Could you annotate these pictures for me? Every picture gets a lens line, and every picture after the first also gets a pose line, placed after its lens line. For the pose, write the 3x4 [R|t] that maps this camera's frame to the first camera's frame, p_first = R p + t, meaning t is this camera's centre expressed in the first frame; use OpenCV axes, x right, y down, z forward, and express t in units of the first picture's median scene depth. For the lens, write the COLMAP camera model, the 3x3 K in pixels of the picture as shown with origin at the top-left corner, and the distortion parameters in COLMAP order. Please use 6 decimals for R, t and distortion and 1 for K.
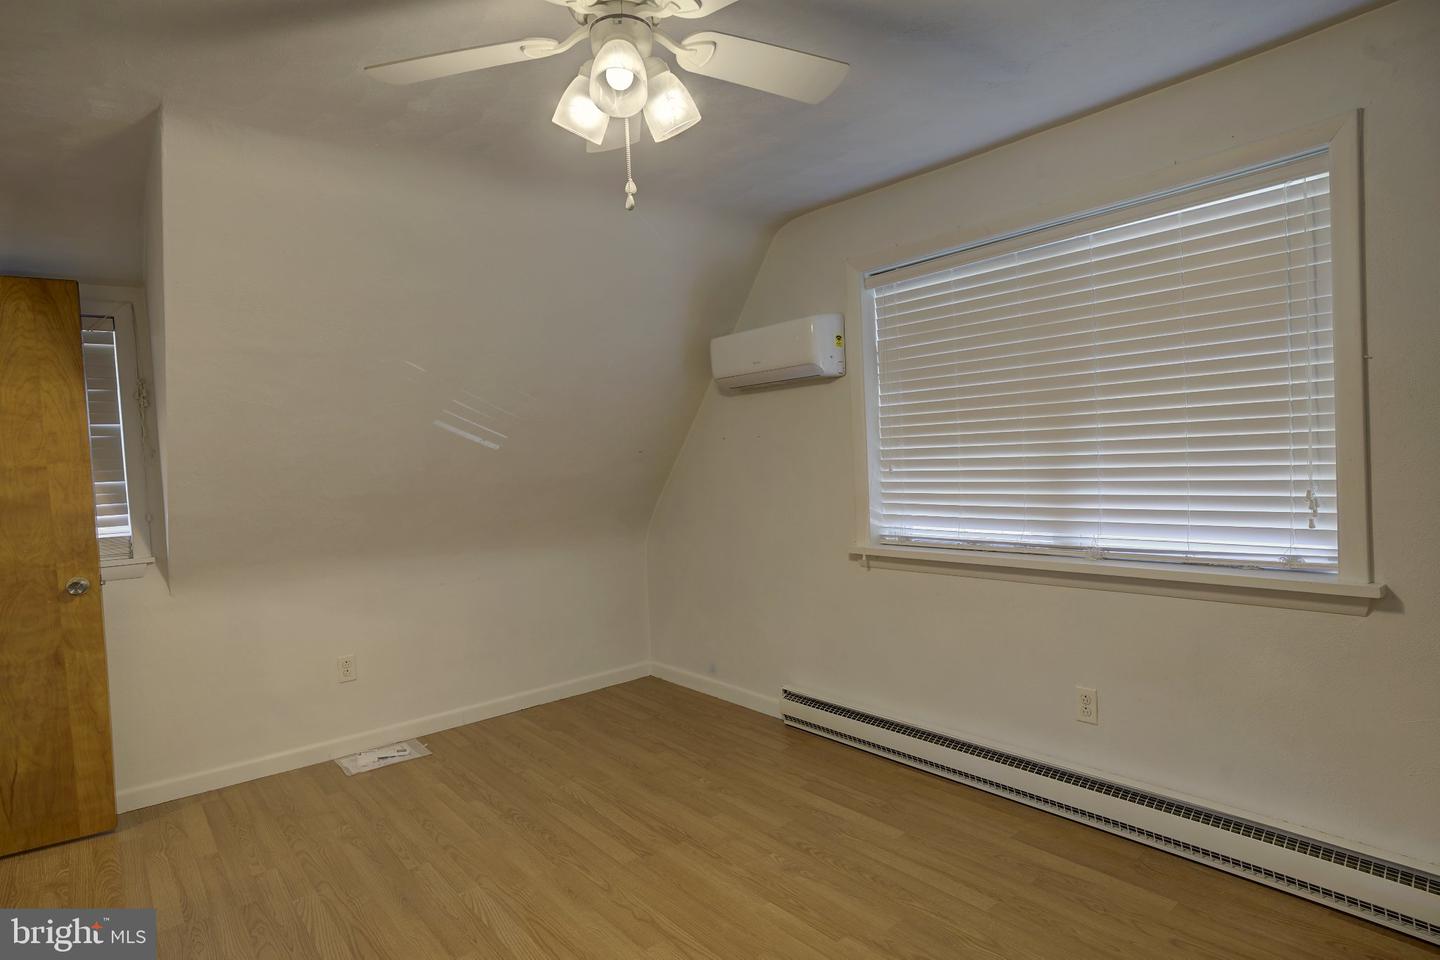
lens RADIAL K [[791.2, 0, 724.0], [0, 791.2, 479.0], [0, 0, 1]] dist [-0.037203, 0.031029]
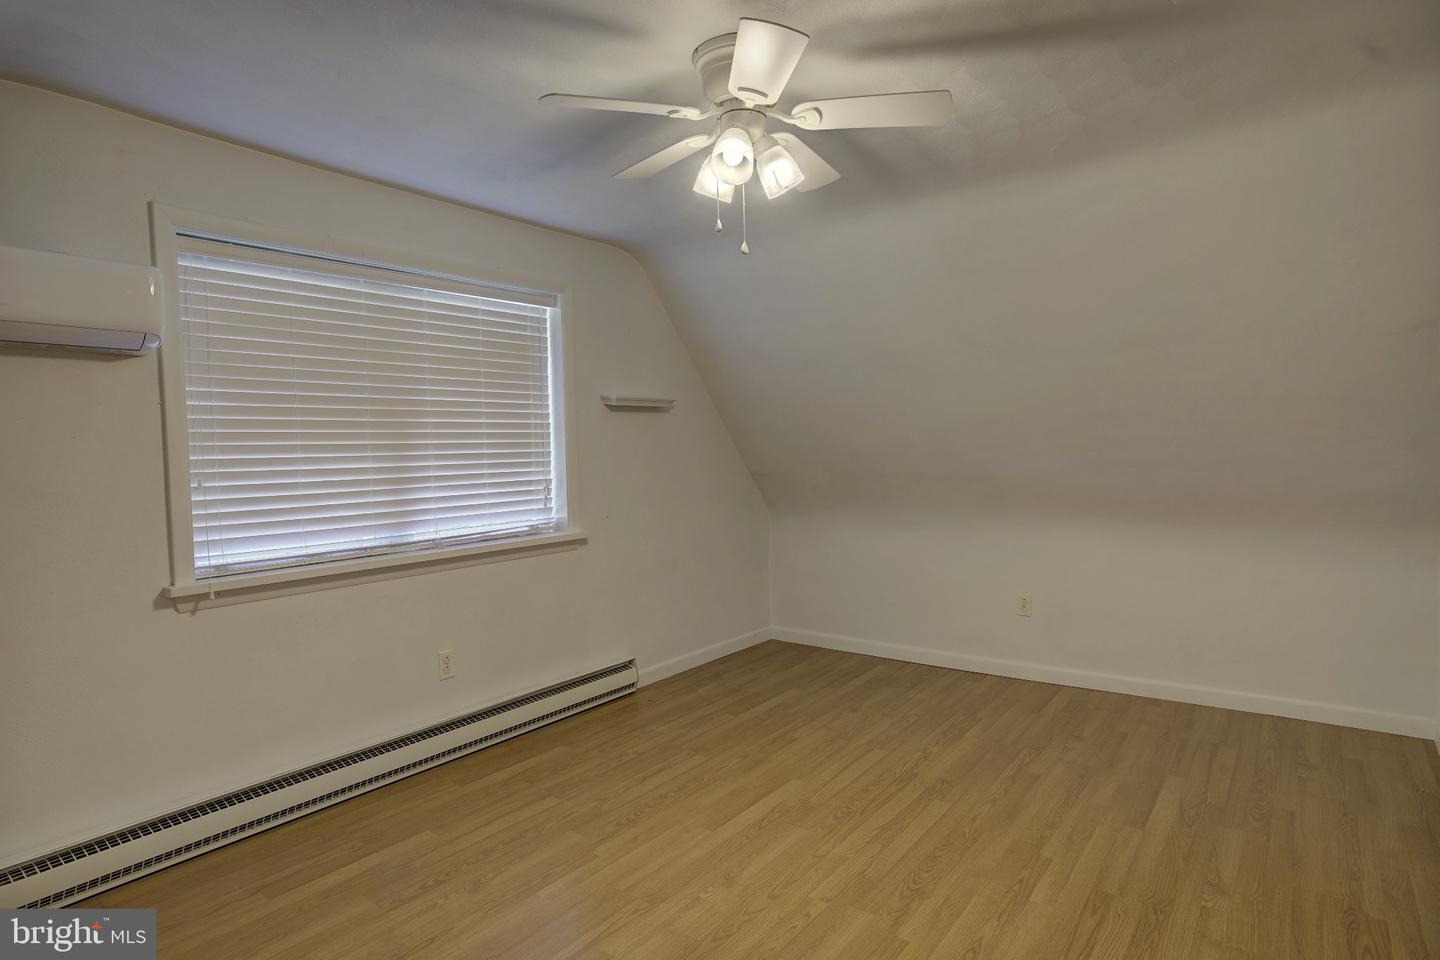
lens RADIAL K [[791.2, 0, 724.0], [0, 791.2, 479.0], [0, 0, 1]] dist [-0.037203, 0.031029]
pose [[-0.236378, 0.010095, 0.971609, -0.857490], [0.062824, 0.998013, 0.004915, 0.014961], [-0.969628, 0.062202, -0.236543, 0.845326]]
